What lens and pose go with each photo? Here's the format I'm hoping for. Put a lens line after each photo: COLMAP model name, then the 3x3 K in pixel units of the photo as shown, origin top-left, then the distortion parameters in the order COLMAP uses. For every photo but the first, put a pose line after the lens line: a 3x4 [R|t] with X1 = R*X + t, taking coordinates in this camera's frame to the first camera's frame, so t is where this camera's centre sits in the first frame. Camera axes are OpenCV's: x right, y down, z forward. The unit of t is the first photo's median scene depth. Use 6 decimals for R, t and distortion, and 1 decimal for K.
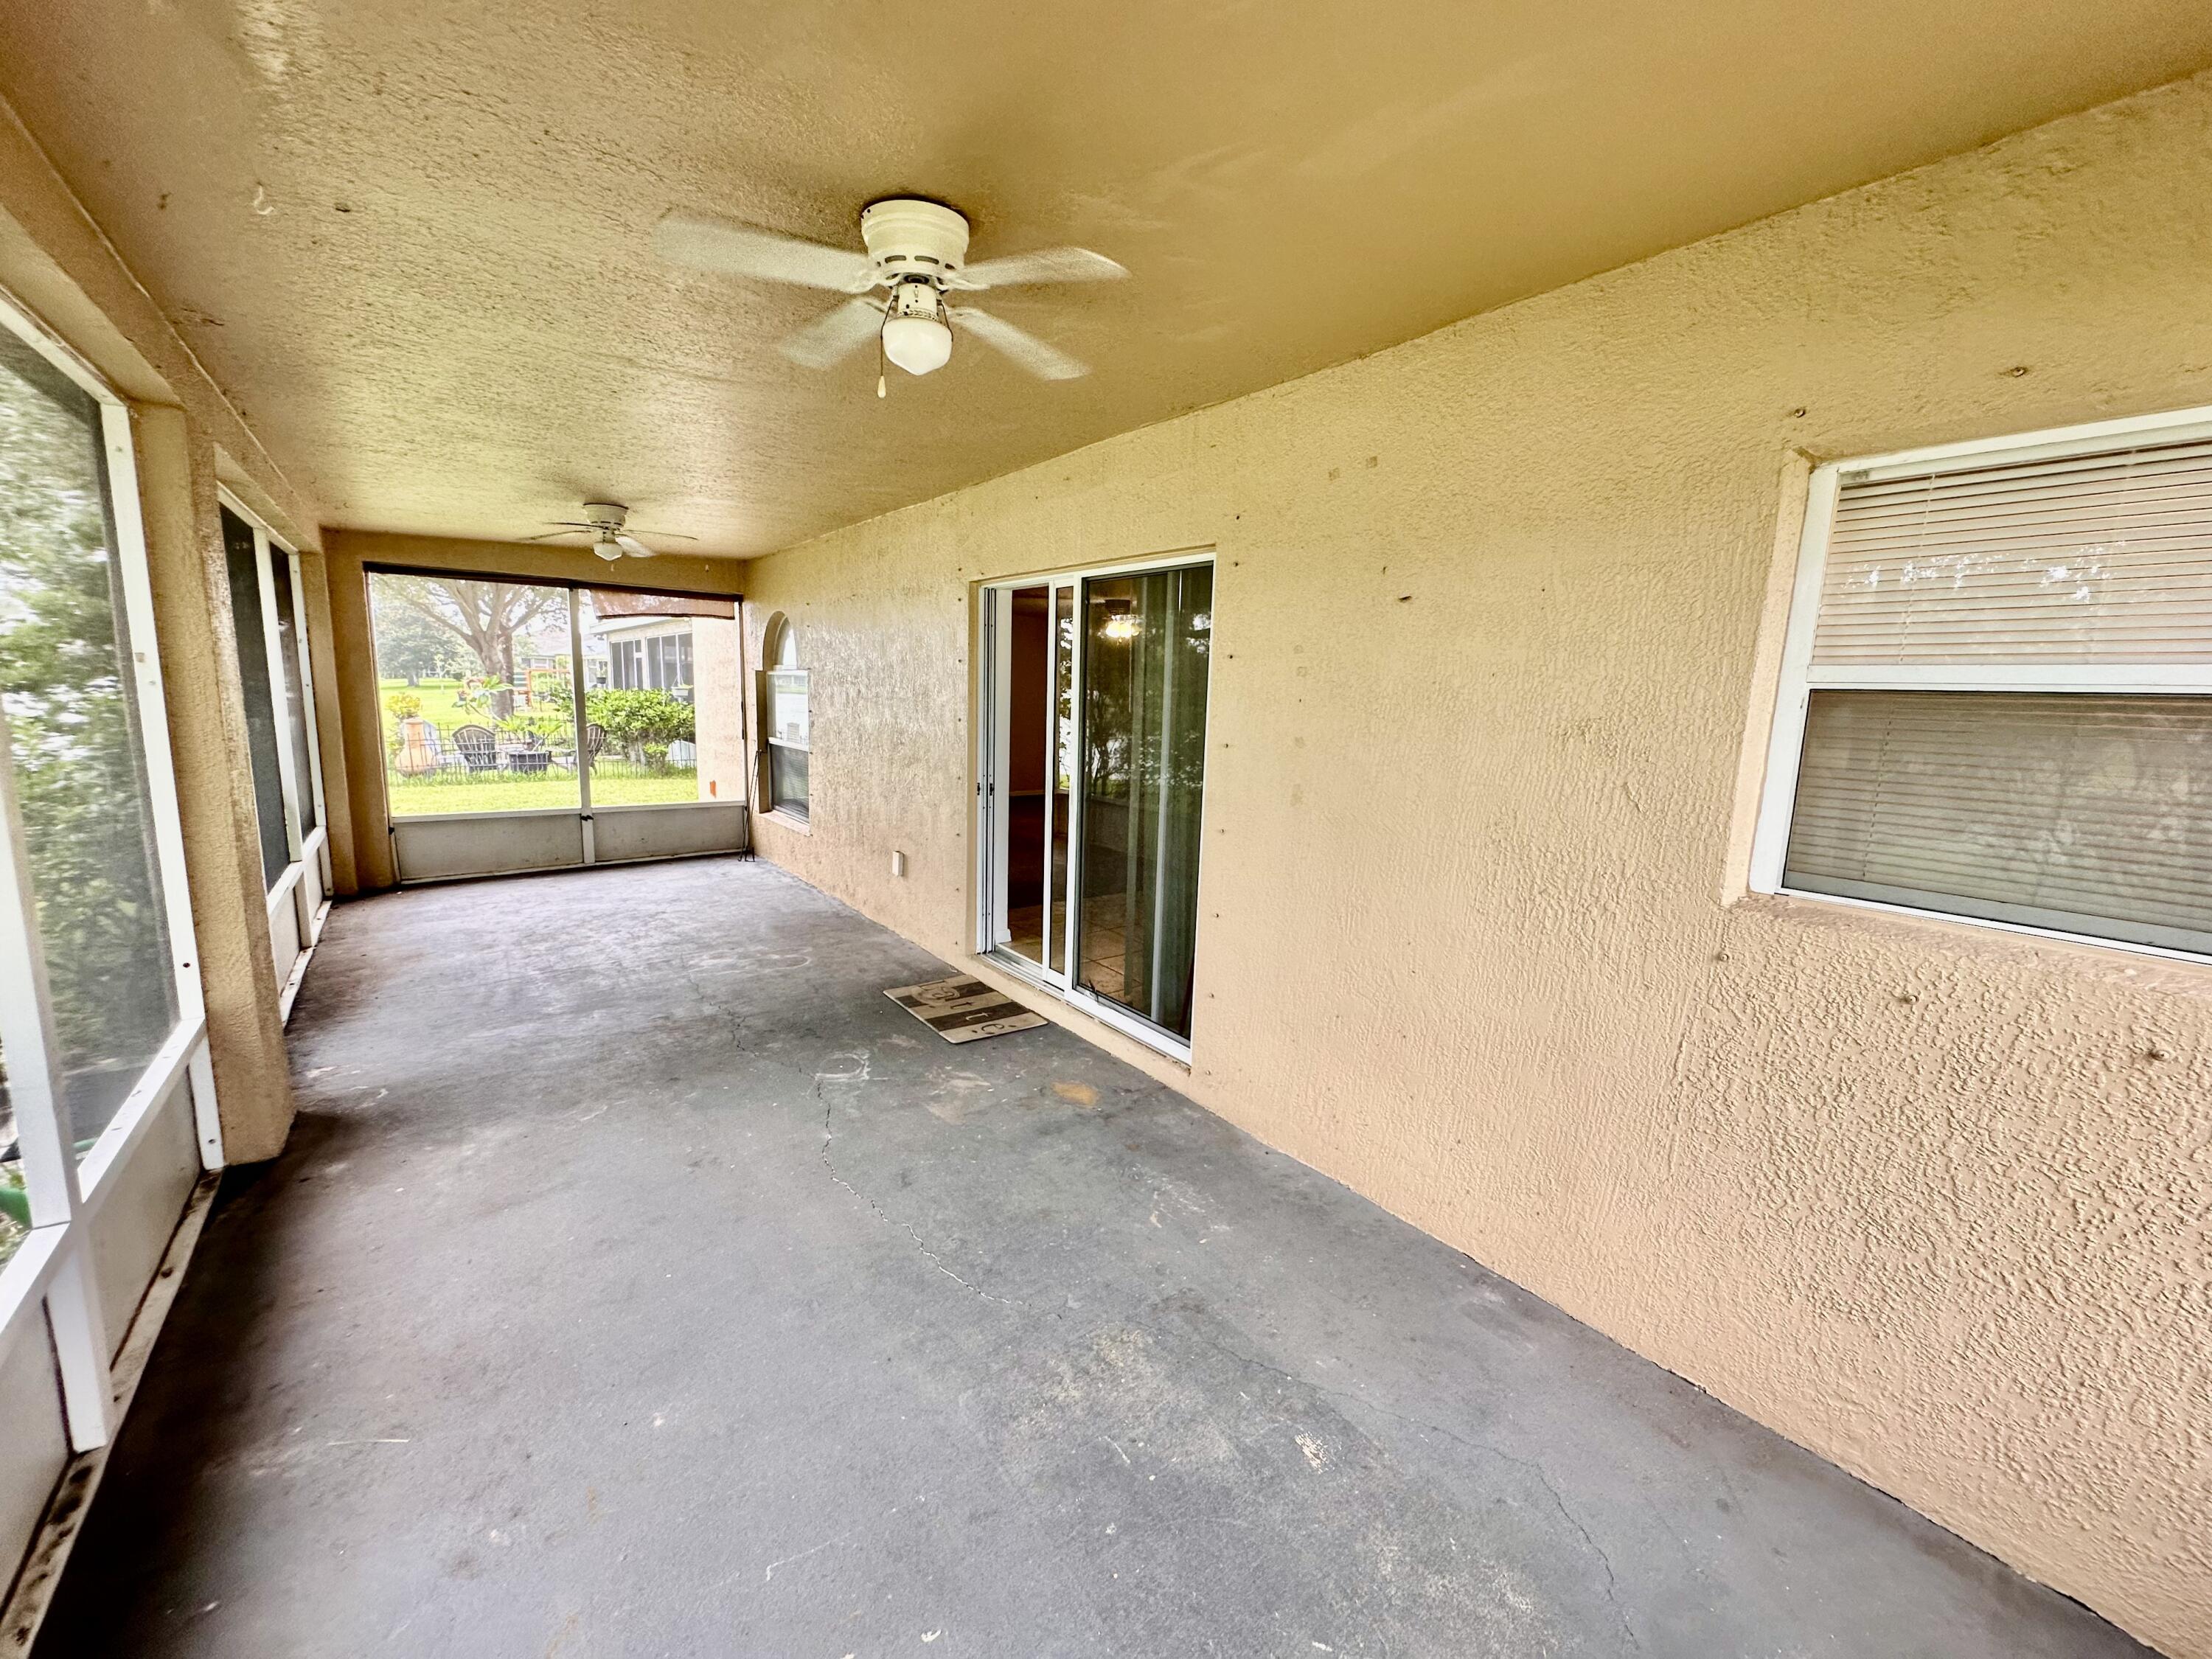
lens RADIAL K [[879.3, 0, 1103.6], [0, 879.3, 826.7], [0, 0, 1]] dist [-0.003592, 0.000355]
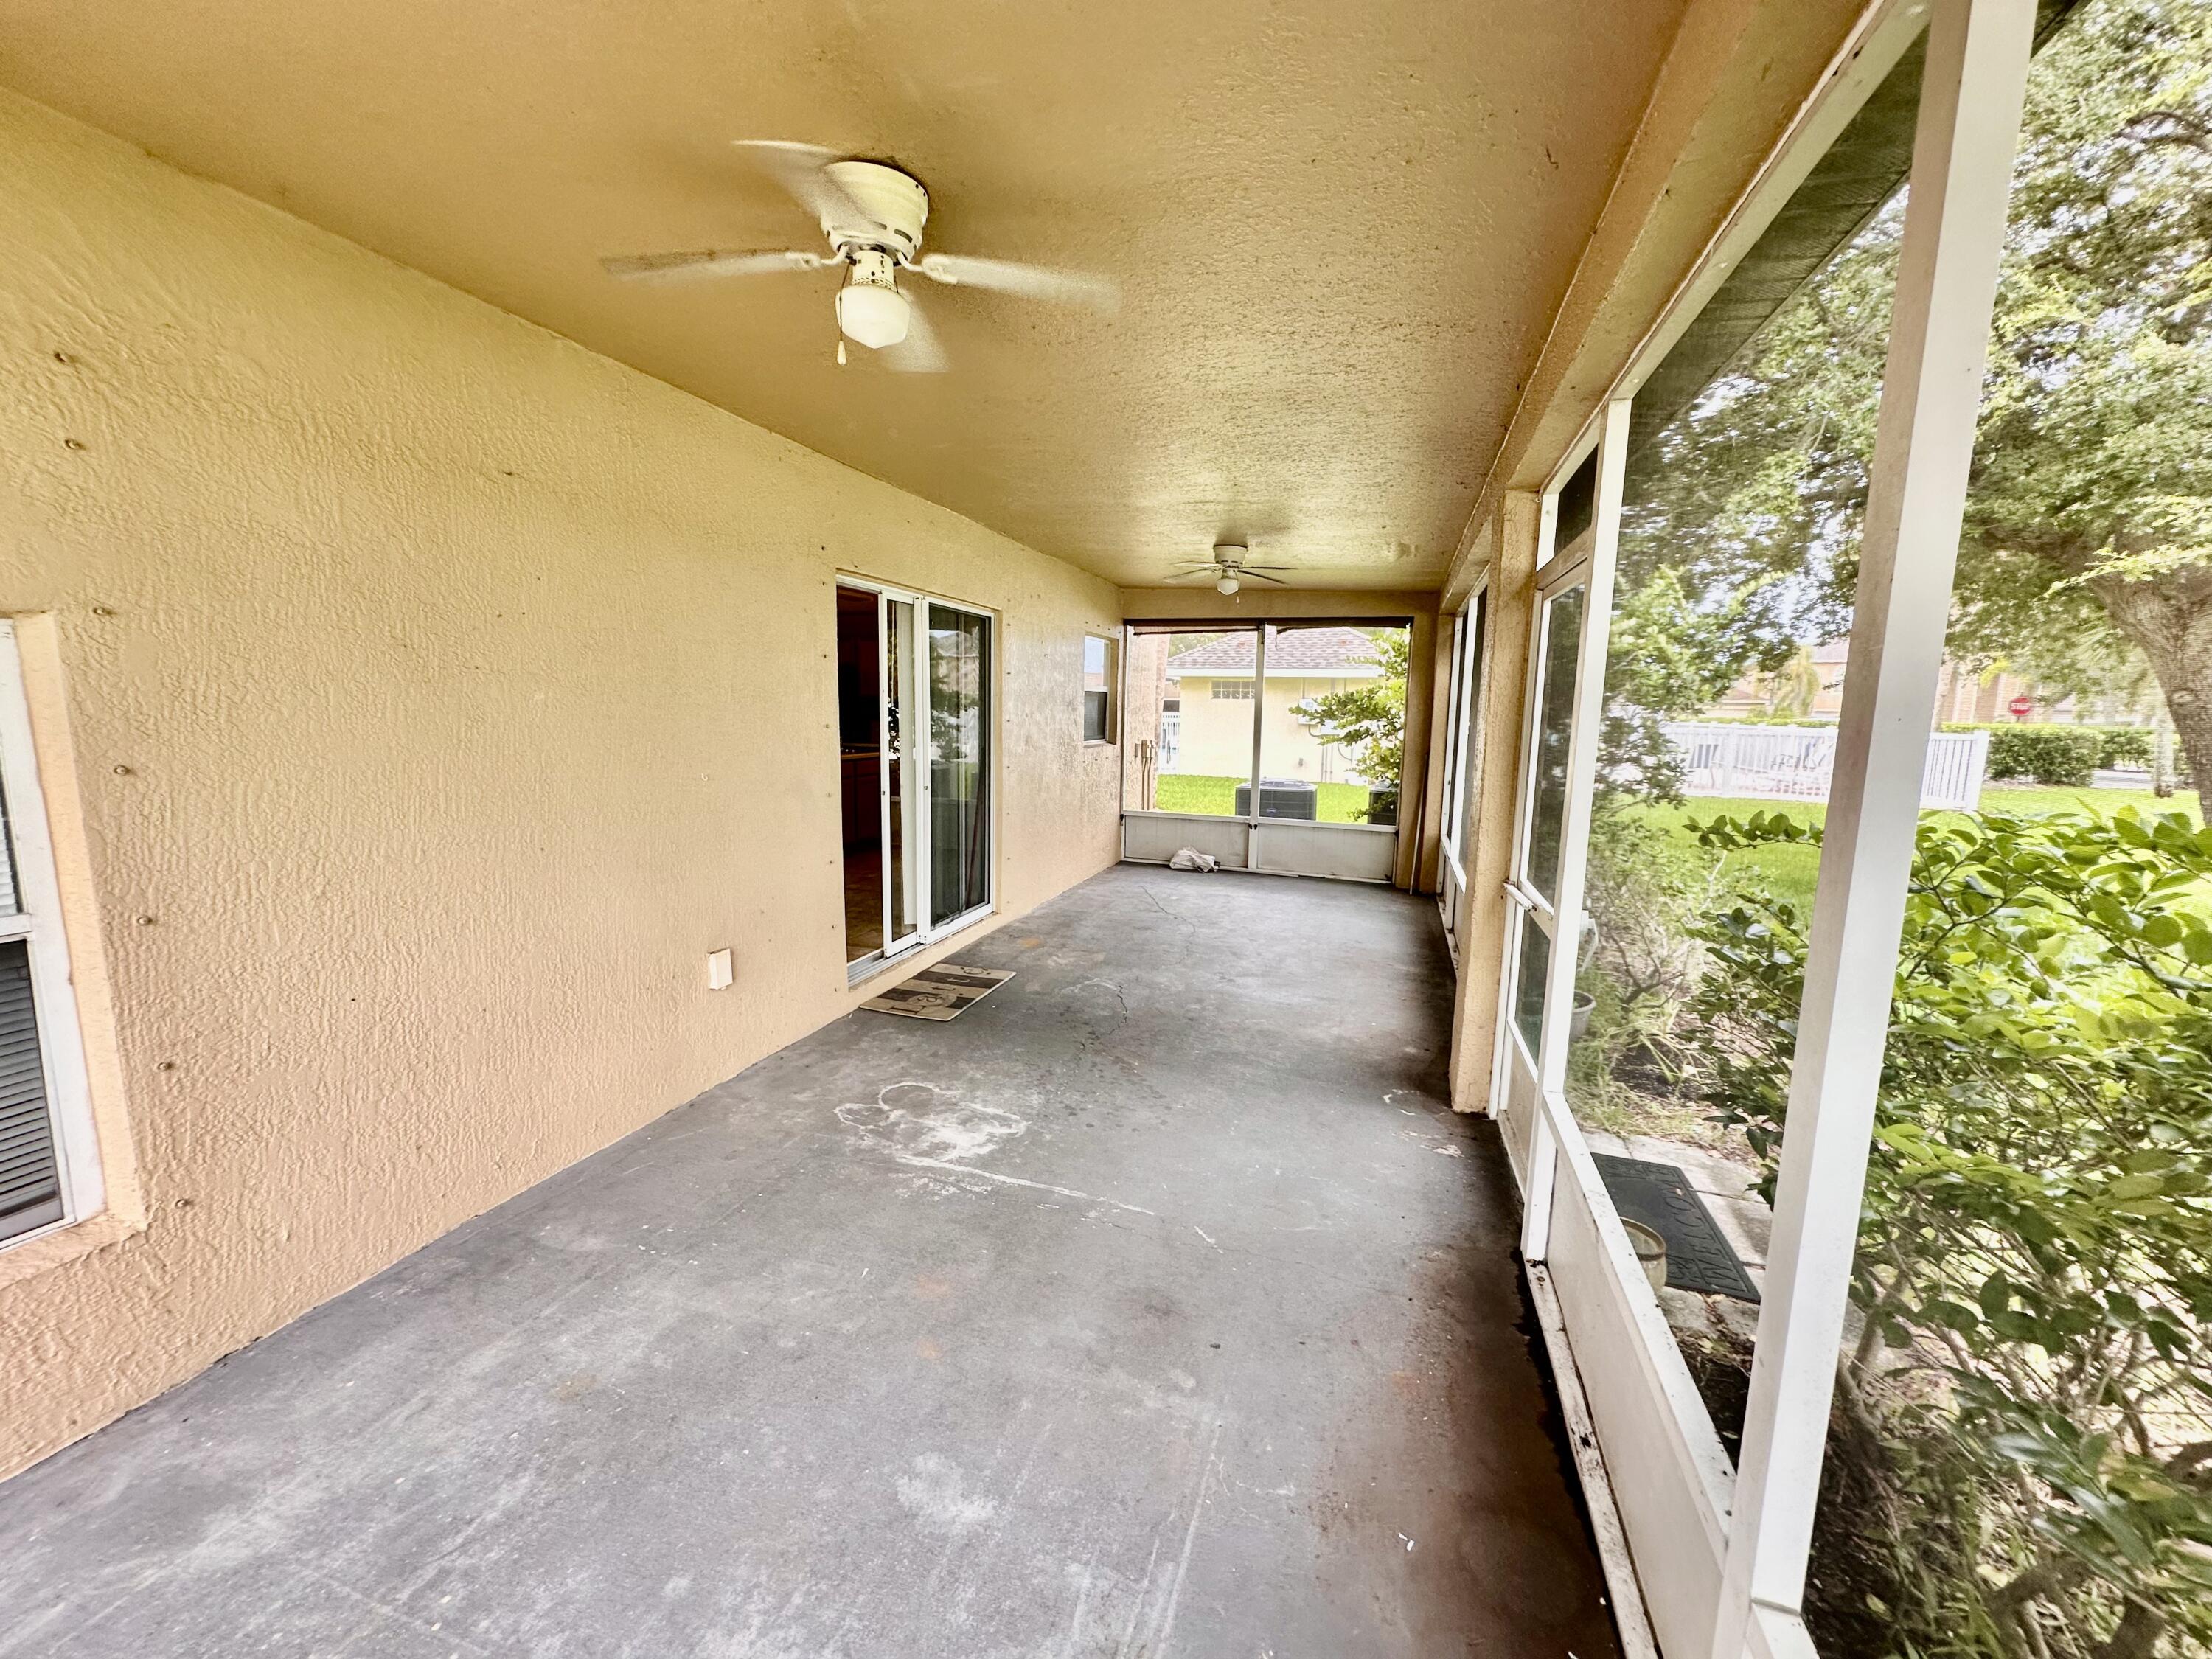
lens RADIAL K [[879.3, 0, 1105.9], [0, 879.3, 827.0], [0, 0, 1]] dist [-0.003592, 0.000355]
pose [[-0.574555, -0.154383, 0.803774, -1.153295], [0.089418, 0.964331, 0.249139, -0.244898], [-0.813567, 0.215016, -0.540257, 1.436166]]
